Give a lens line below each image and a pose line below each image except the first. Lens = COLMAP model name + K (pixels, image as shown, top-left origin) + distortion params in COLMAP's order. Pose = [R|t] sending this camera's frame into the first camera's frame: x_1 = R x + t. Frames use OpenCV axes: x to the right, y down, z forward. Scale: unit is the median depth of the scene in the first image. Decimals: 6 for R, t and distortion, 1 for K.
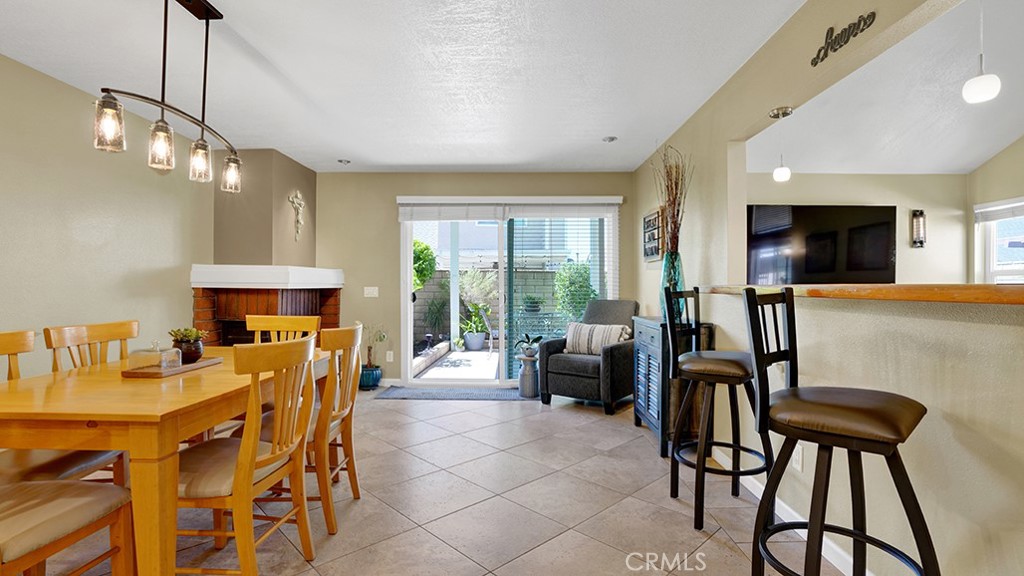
lens RADIAL K [[476.8, 0, 515.3], [0, 476.8, 287.4], [0, 0, 1]] dist [-0.071409, 0.029508]
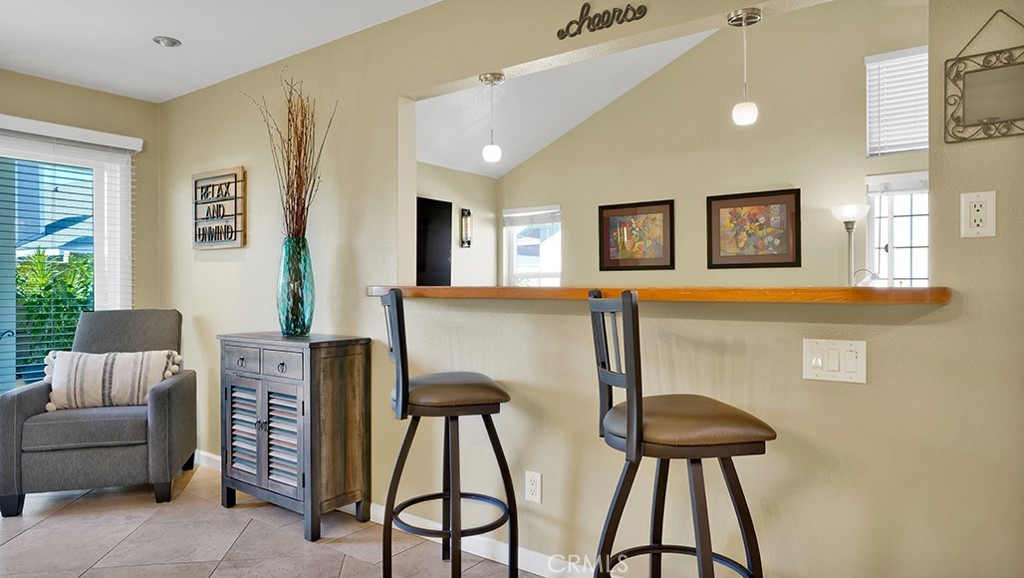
lens RADIAL K [[635.5, 0, 510.1], [0, 635.5, 289.8], [0, 0, 1]] dist [-0.052702, 0.063781]
pose [[0.589221, -0.000859, 0.807971, -0.162713], [-0.000388, 0.999999, 0.001346, -0.000595], [-0.807971, -0.001107, 0.589221, 0.154215]]
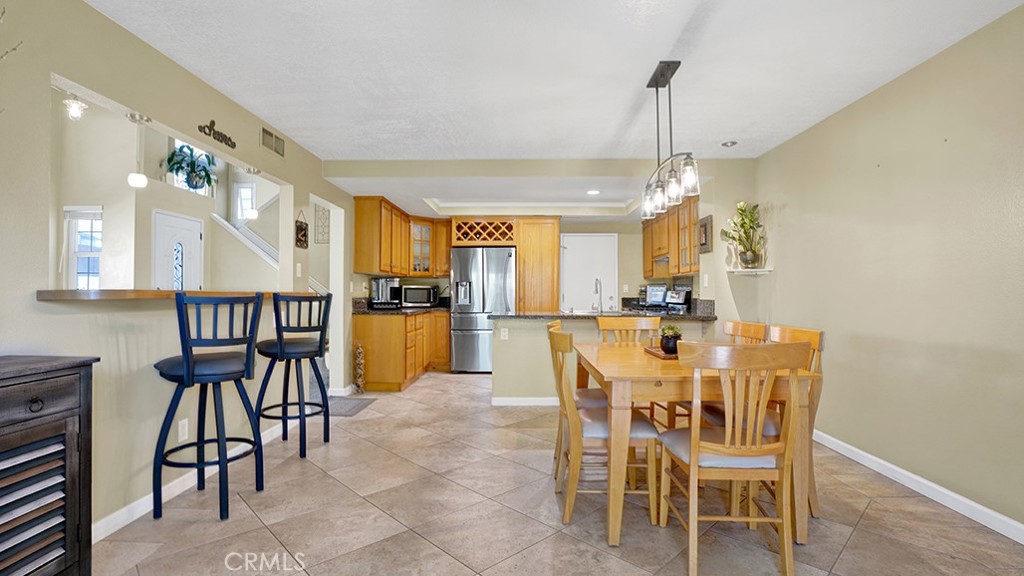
lens RADIAL K [[476.8, 0, 515.3], [0, 476.8, 287.4], [0, 0, 1]] dist [-0.071409, 0.029508]
pose [[-0.999990, -0.004110, 0.001821, -0.123233], [-0.004134, 0.999899, -0.013584, -0.000471], [-0.001765, -0.013591, -0.999906, 0.998153]]
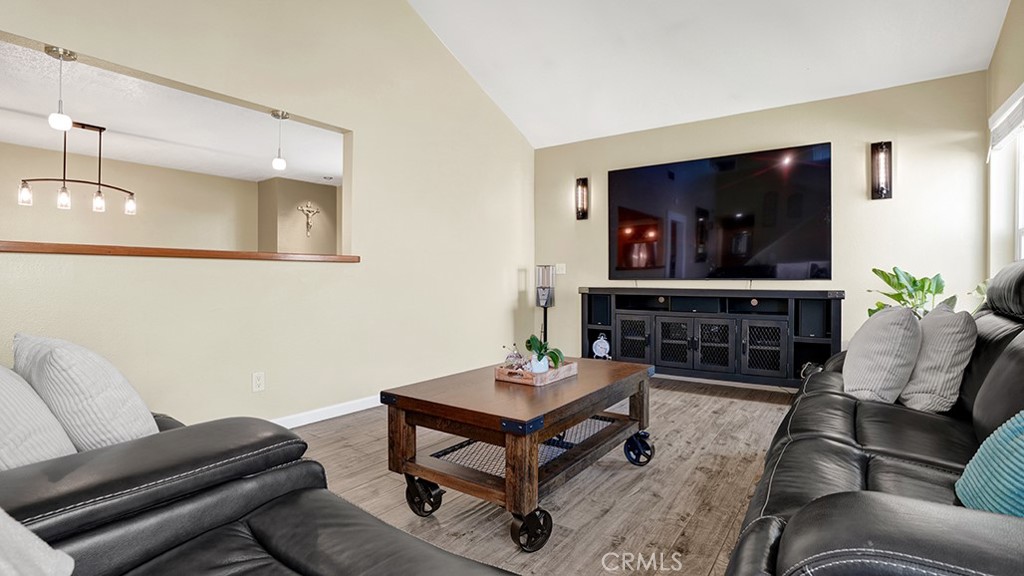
lens RADIAL K [[476.8, 0, 515.3], [0, 476.8, 287.4], [0, 0, 1]] dist [-0.071409, 0.029508]
pose [[0.823466, 0.010057, -0.567276, 0.919118], [0.000573, 0.999828, 0.018558, 0.032270], [0.567365, -0.015607, 0.823318, 0.167289]]
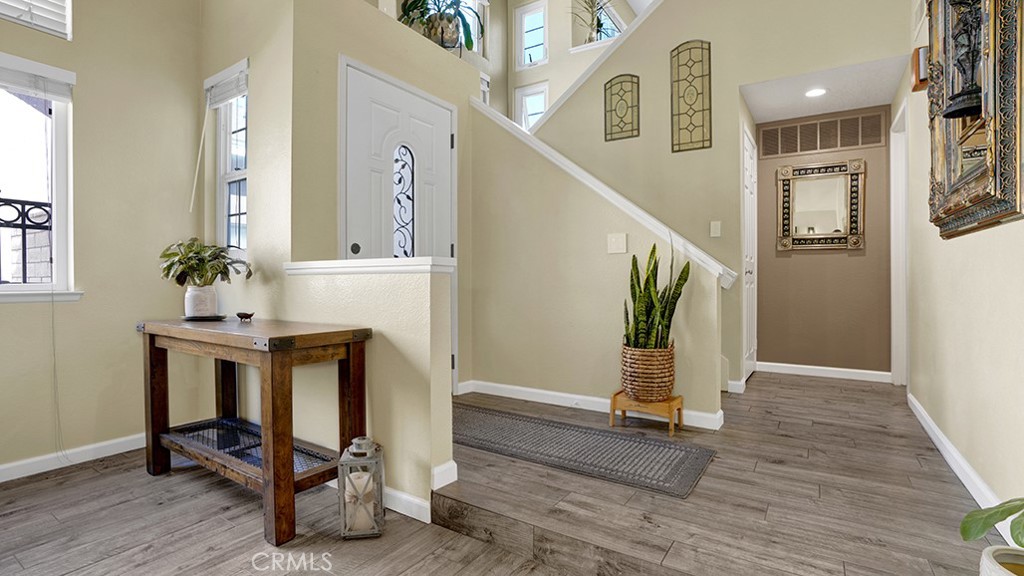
lens RADIAL K [[482.0, 0, 515.3], [0, 482.0, 288.8], [0, 0, 1]] dist [-0.072145, 0.031160]
pose [[-0.844698, -0.006435, 0.535204, 0.408351], [0.001045, 0.999906, 0.013671, 0.033271], [-0.535241, 0.012107, -0.844612, 0.097537]]
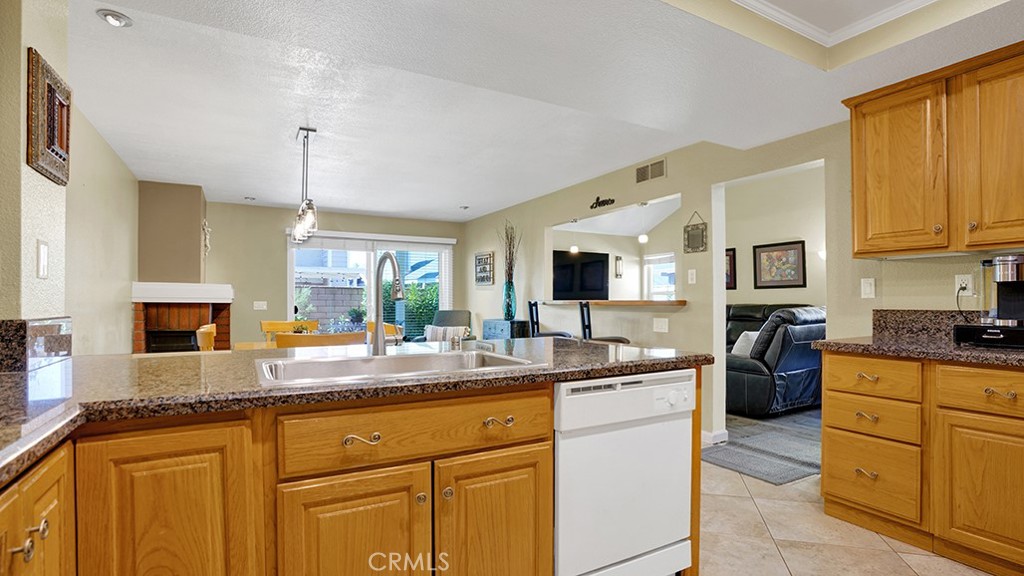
lens RADIAL K [[495.7, 0, 513.1], [0, 495.7, 293.1], [0, 0, 1]] dist [-0.069126, 0.035183]
pose [[0.865826, 0.008160, 0.500278, -0.412006], [0.001062, 0.999835, -0.018146, 0.000491], [-0.500344, 0.016242, 0.865675, -0.423497]]
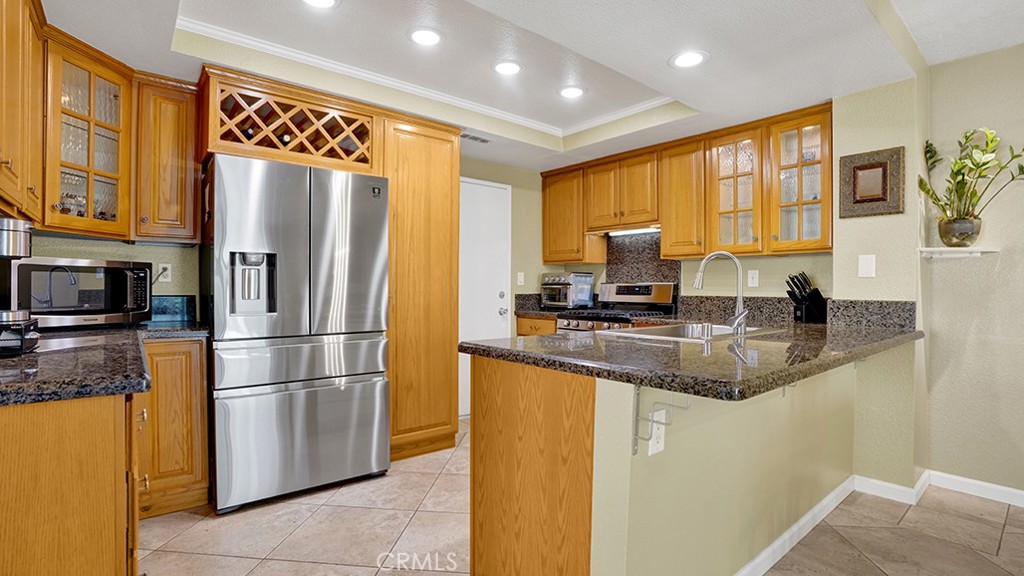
lens RADIAL K [[482.0, 0, 515.3], [0, 482.0, 288.8], [0, 0, 1]] dist [-0.072145, 0.031160]
pose [[-0.760582, -0.005124, -0.649222, 0.146999], [-0.006502, 0.999979, -0.000275, 0.000392], [0.649209, 0.004012, -0.760599, 0.155132]]
